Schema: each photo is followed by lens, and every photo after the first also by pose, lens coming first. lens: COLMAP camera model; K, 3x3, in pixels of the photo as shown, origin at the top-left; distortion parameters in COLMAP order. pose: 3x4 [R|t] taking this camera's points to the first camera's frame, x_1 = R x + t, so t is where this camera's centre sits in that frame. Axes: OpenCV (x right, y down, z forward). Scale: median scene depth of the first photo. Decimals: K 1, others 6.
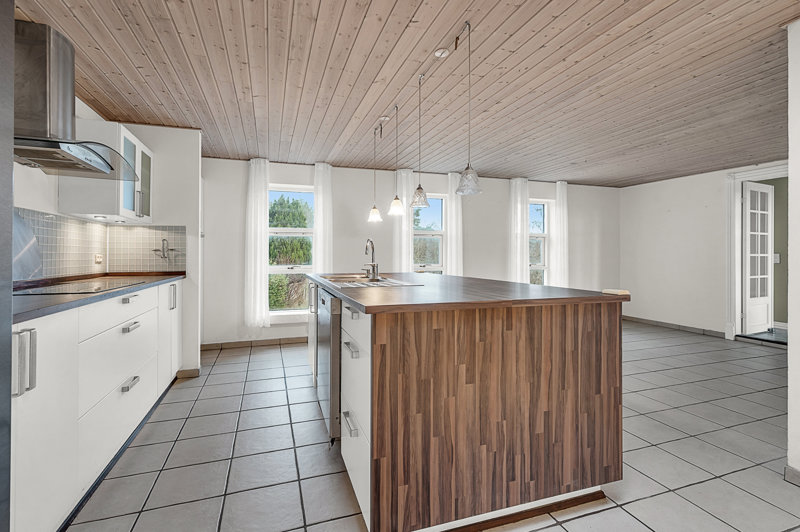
lens RADIAL K [[374.3, 0, 400.1], [0, 374.3, 252.2], [0, 0, 1]] dist [0.002536, 0.000243]
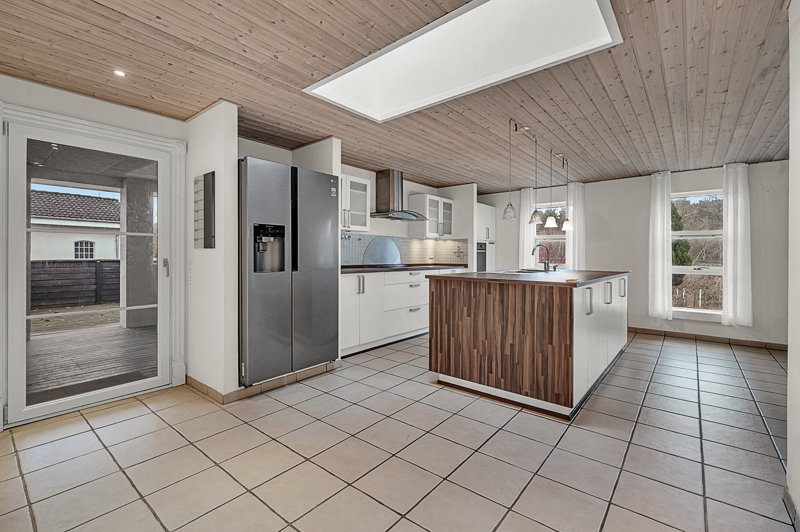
lens RADIAL K [[359.6, 0, 399.7], [0, 359.6, 256.4], [0, 0, 1]] dist [0.000200, -0.000022]
pose [[0.521714, 0.007545, -0.853087, 1.586405], [-0.002933, 0.999971, 0.007050, 0.002666], [0.853116, -0.001176, 0.521721, -0.342018]]
